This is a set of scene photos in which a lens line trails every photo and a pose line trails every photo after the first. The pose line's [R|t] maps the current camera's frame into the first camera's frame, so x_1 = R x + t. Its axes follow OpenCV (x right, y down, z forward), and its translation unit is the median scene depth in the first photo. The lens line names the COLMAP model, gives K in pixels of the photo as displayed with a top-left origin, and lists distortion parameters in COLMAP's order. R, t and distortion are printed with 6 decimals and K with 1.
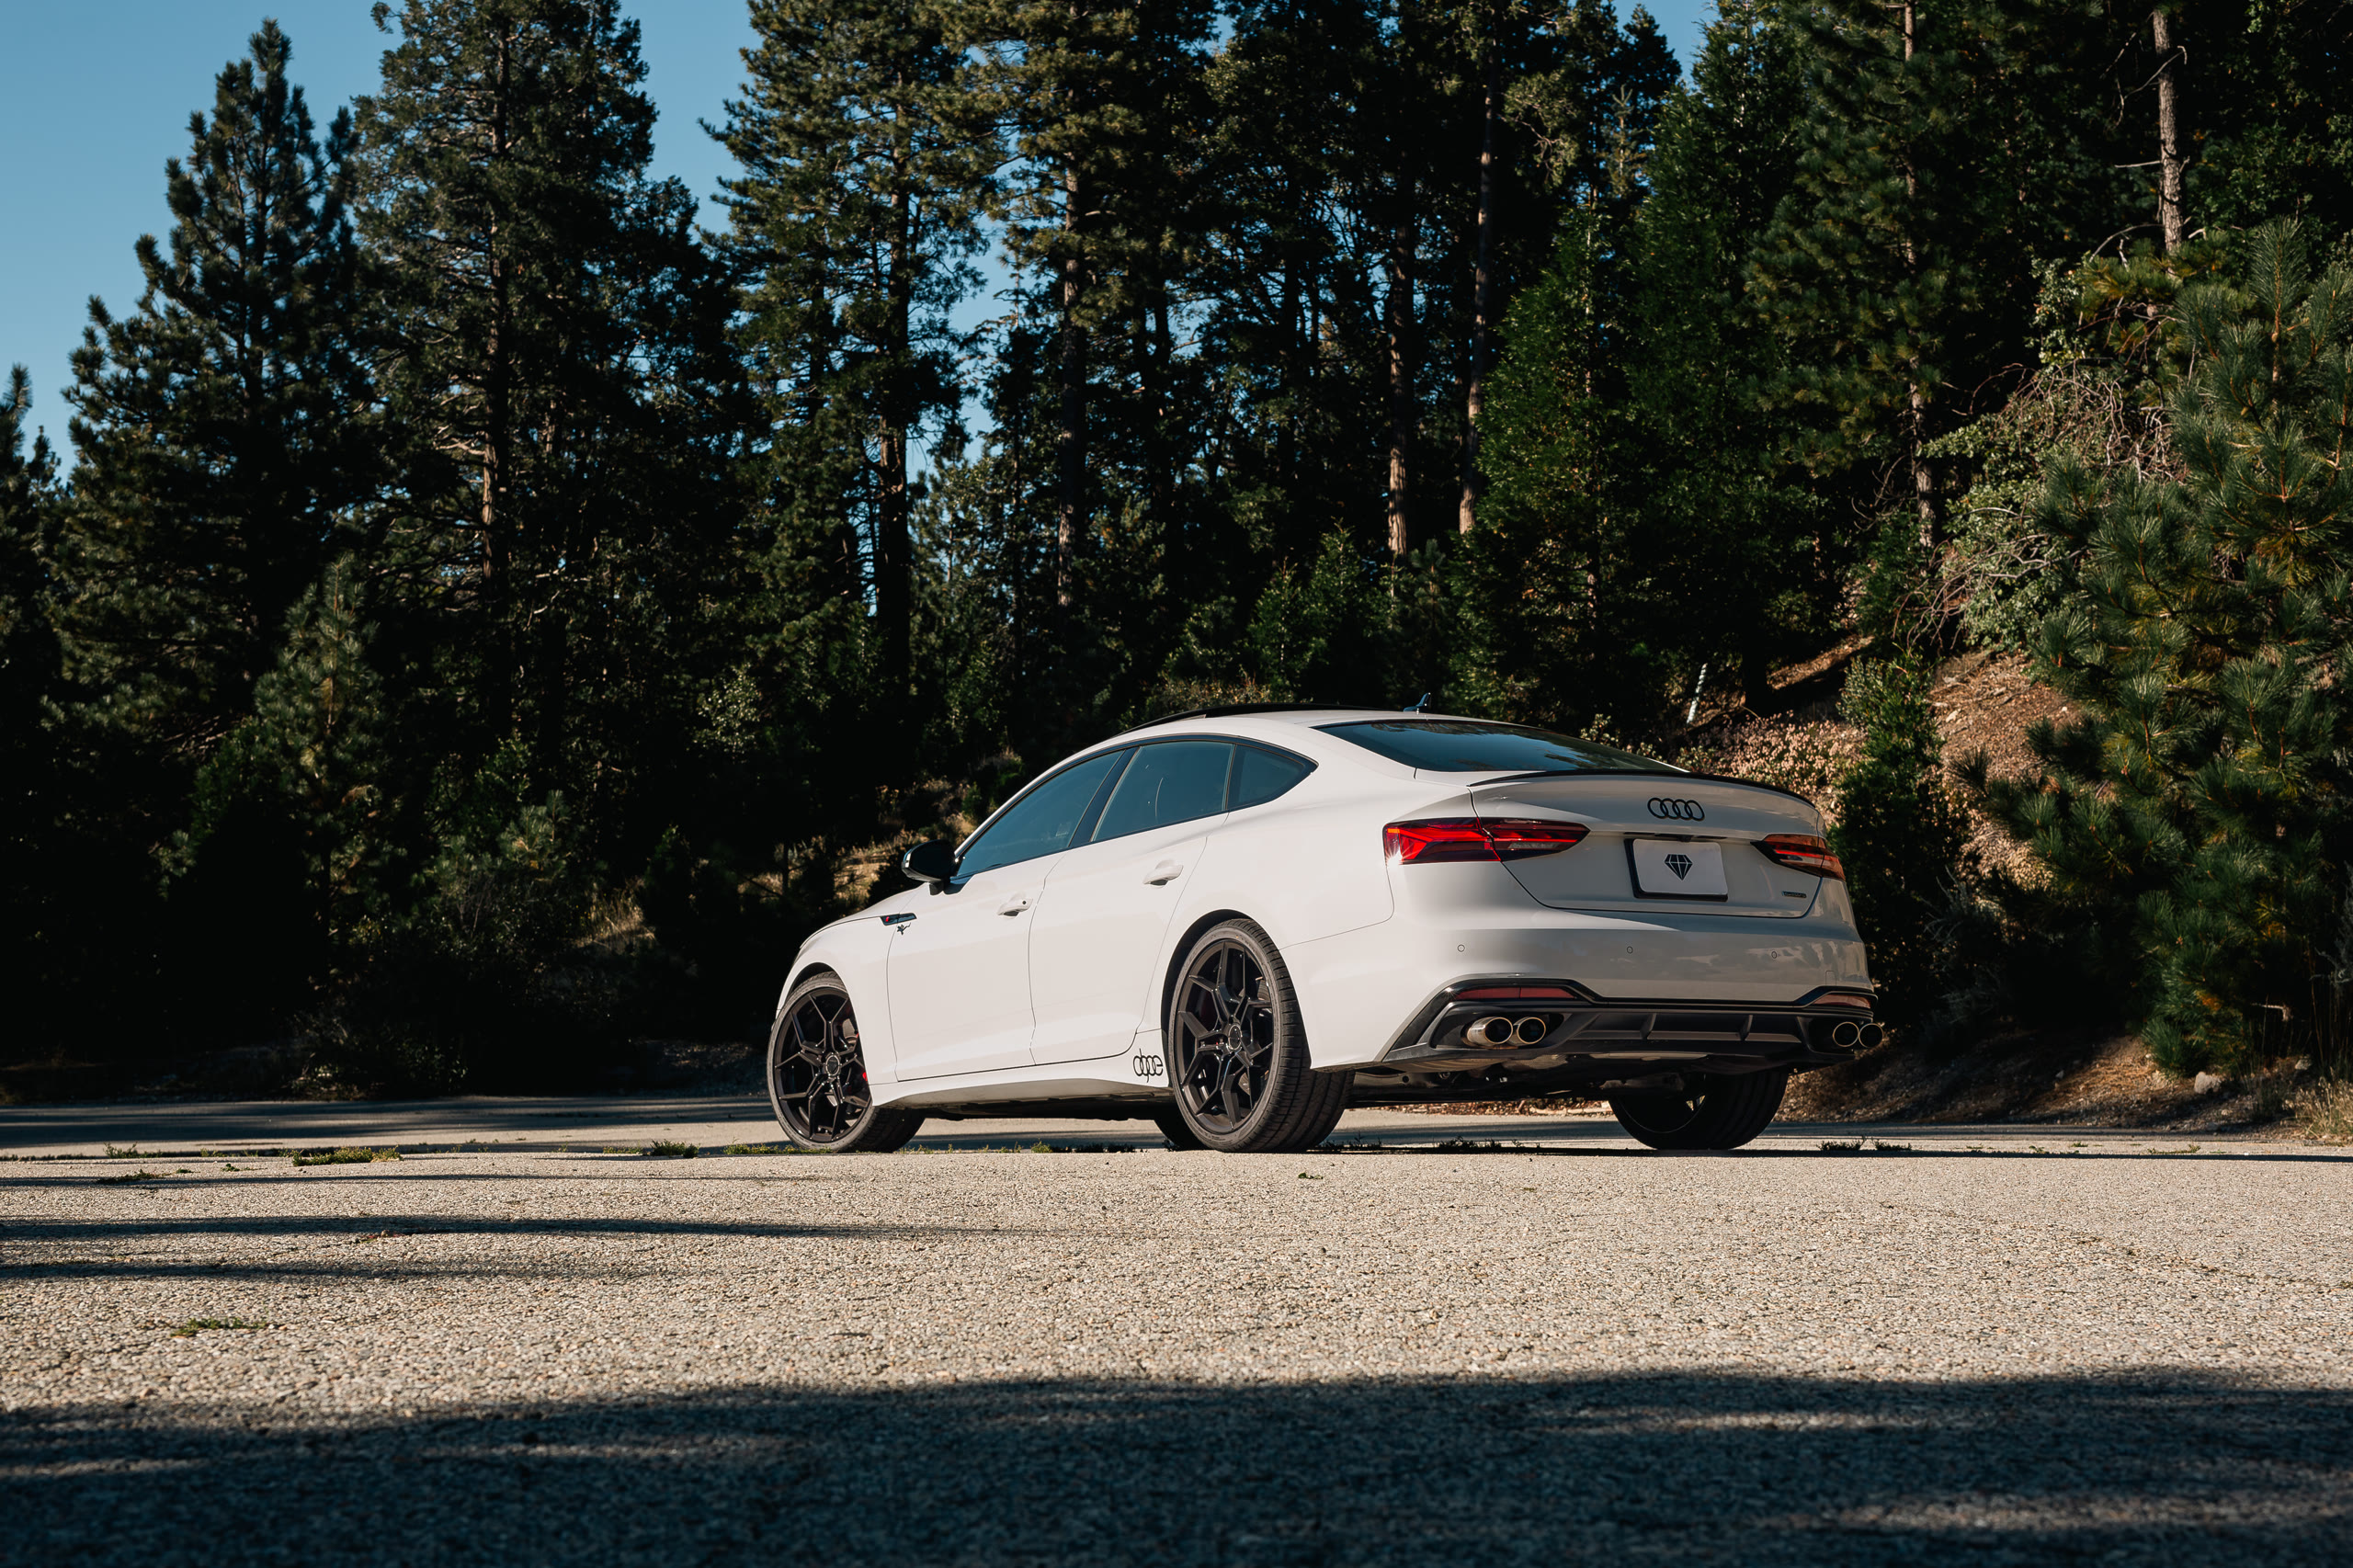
lens RADIAL K [[3257.3, 0, 1182.0], [0, 3257.3, 759.8], [0, 0, 1]] dist [-0.006604, 0.027490]
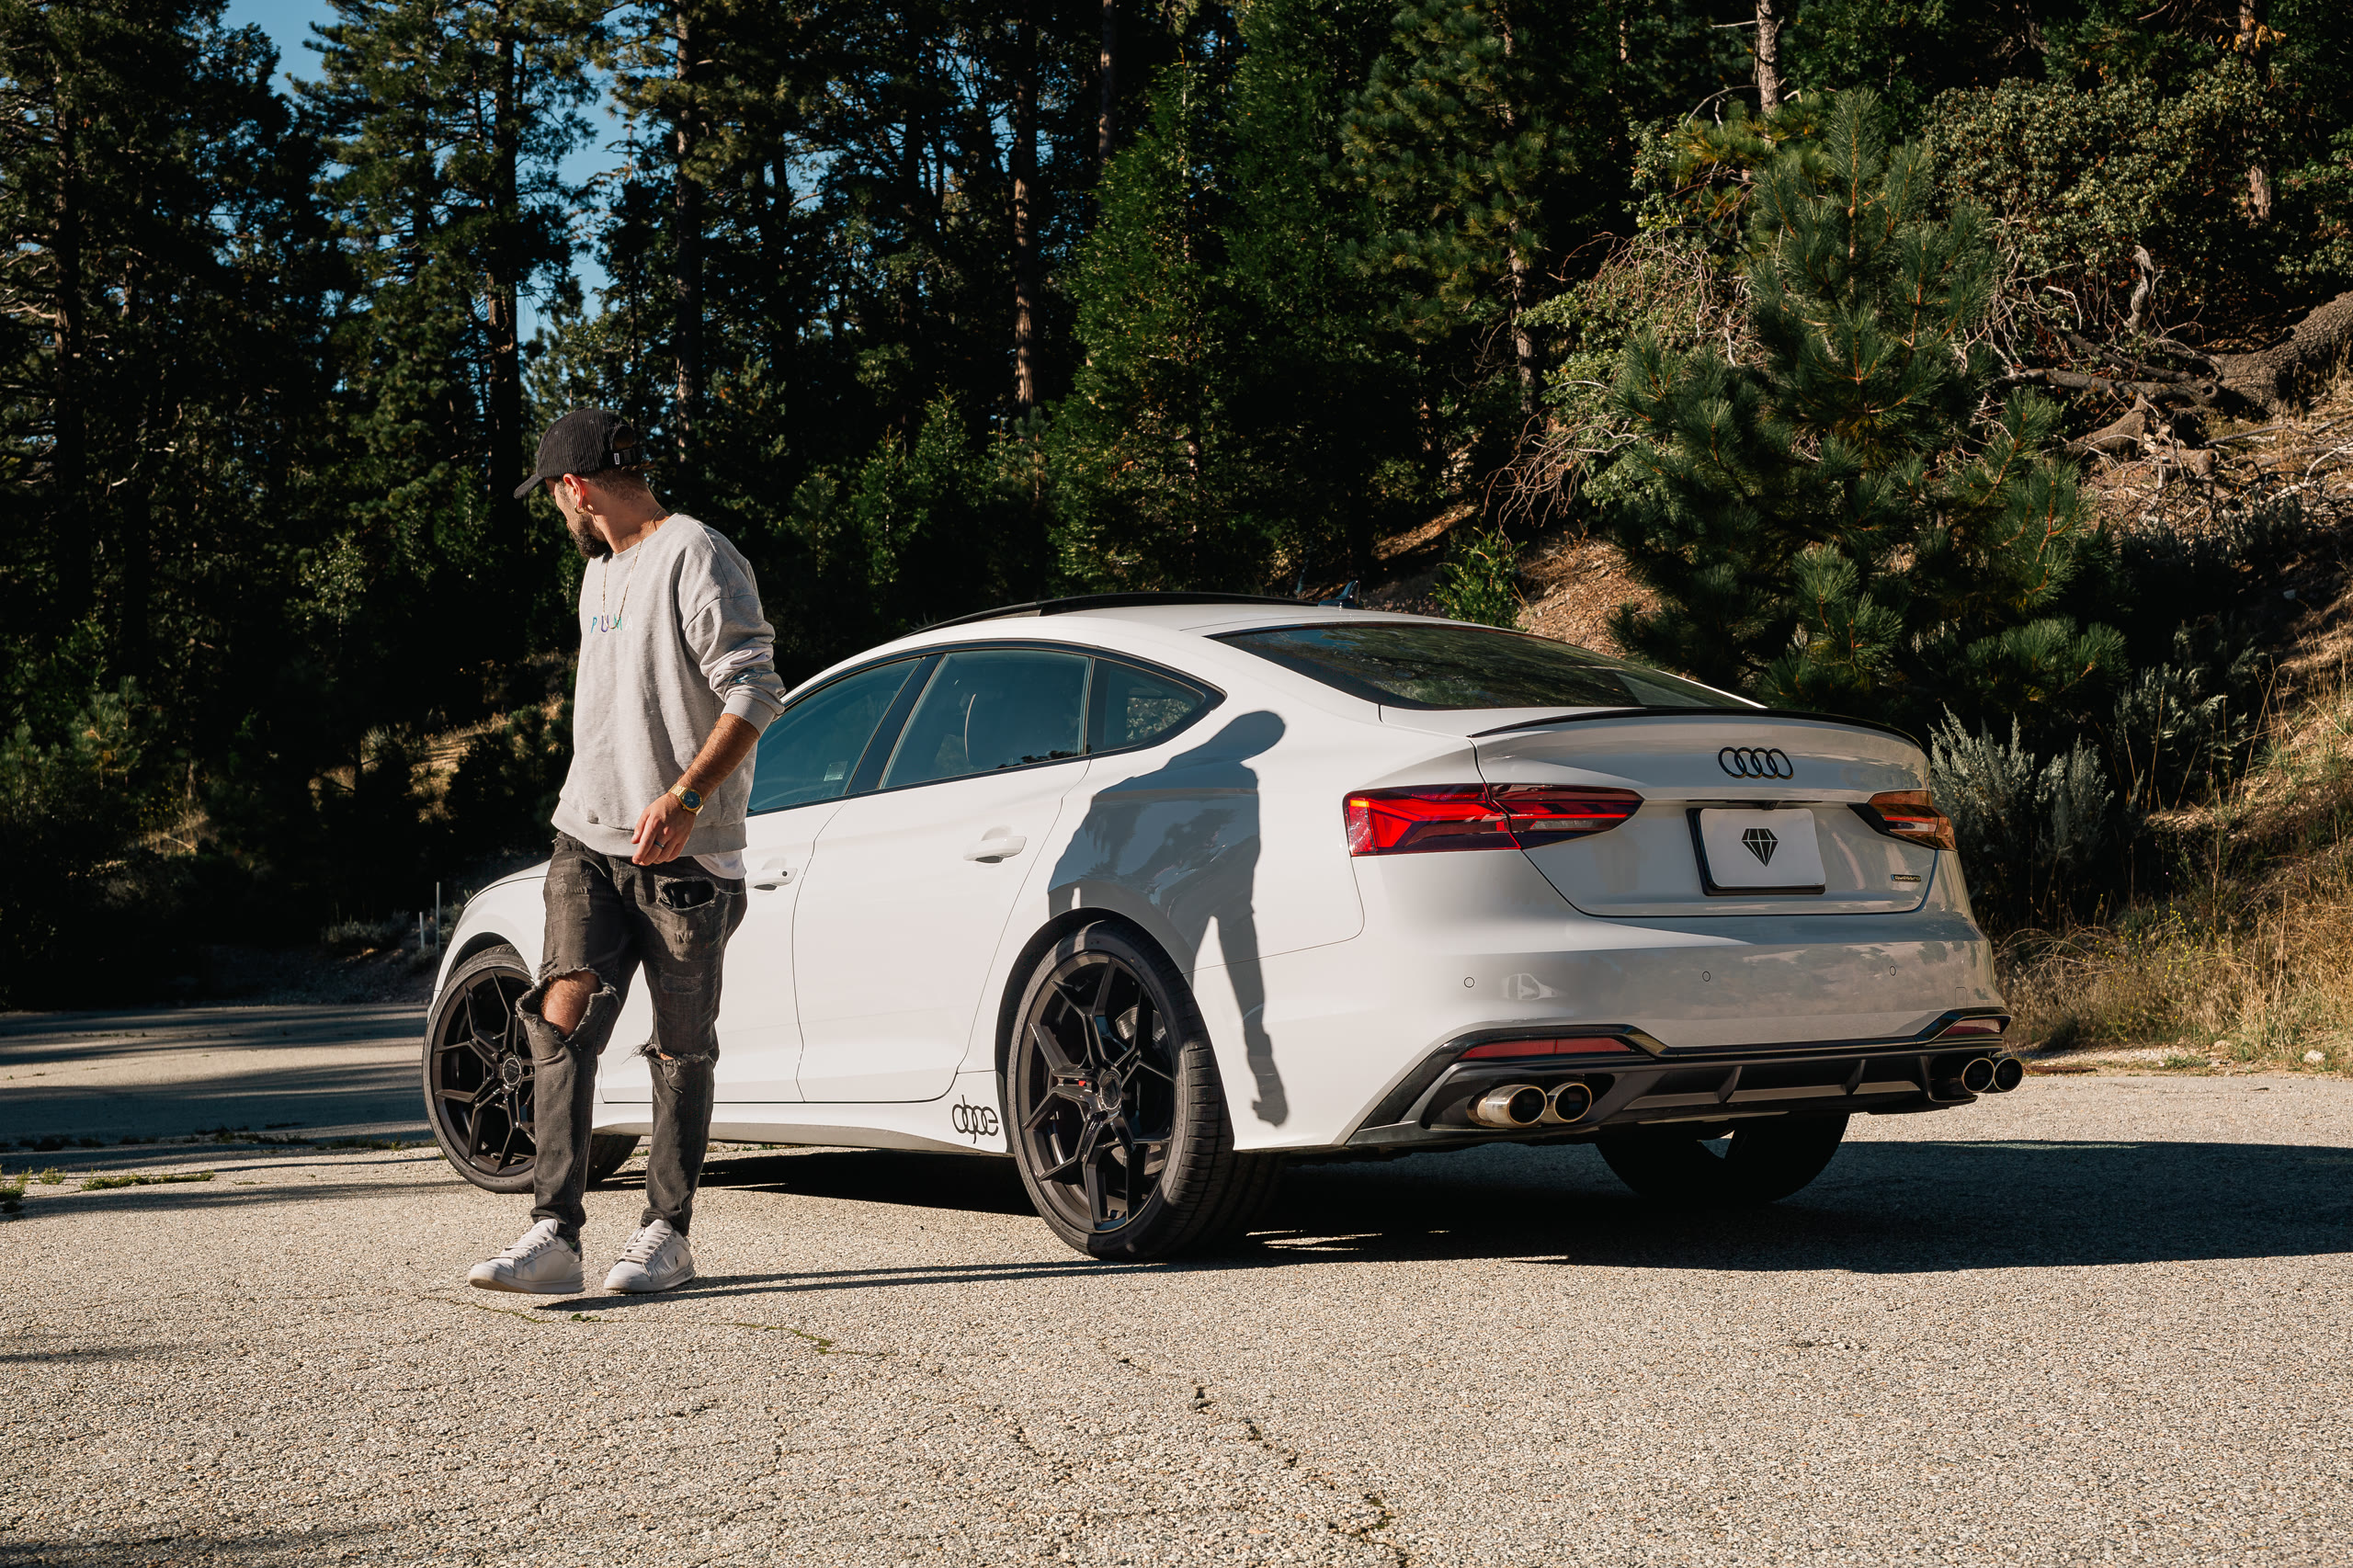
lens RADIAL K [[3257.3, 0, 1182.0], [0, 3257.3, 759.8], [0, 0, 1]] dist [-0.006604, 0.027490]
pose [[0.994279, -0.019350, 0.105047, 0.010060], [0.014463, 0.998786, 0.047086, -0.004772], [-0.105830, -0.045297, 0.993352, 0.014696]]
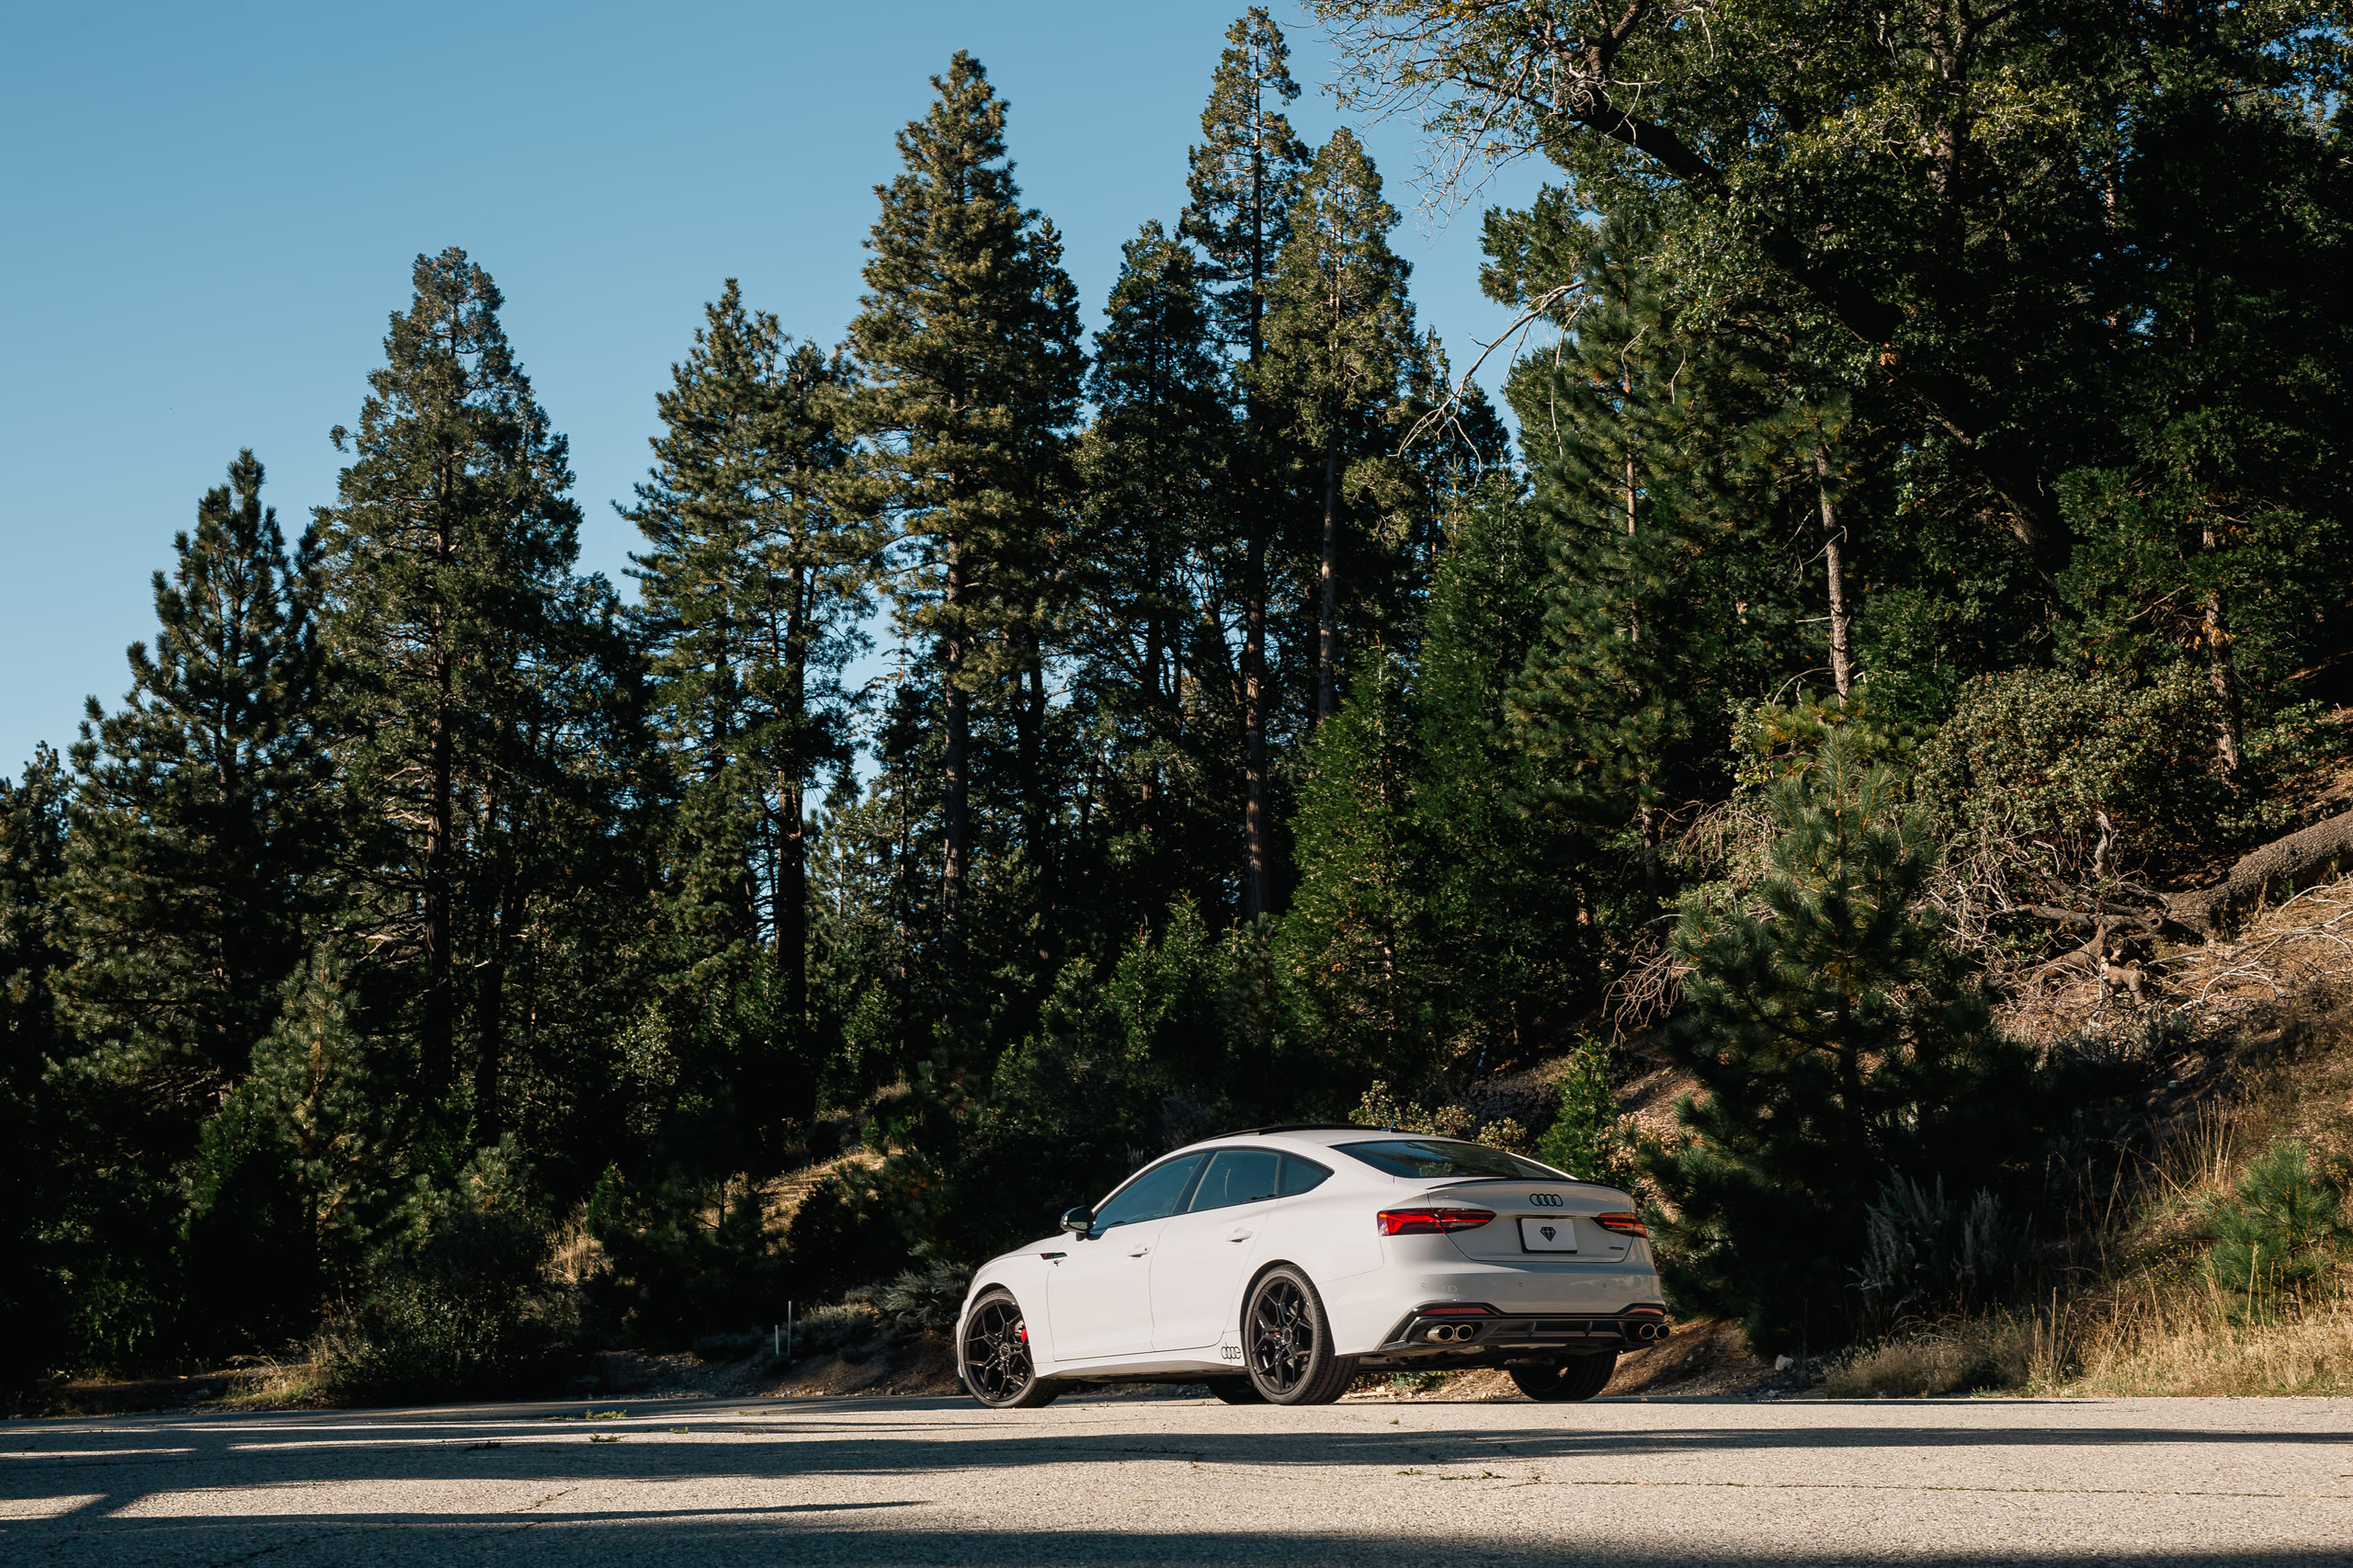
lens RADIAL K [[3257.3, 0, 1182.0], [0, 3257.3, 759.8], [0, 0, 1]] dist [-0.006604, 0.027490]
pose [[0.999250, -0.011864, 0.036855, 0.002730], [0.015161, 0.995781, -0.090497, -0.010240], [-0.035626, 0.090988, 0.995215, -0.116530]]
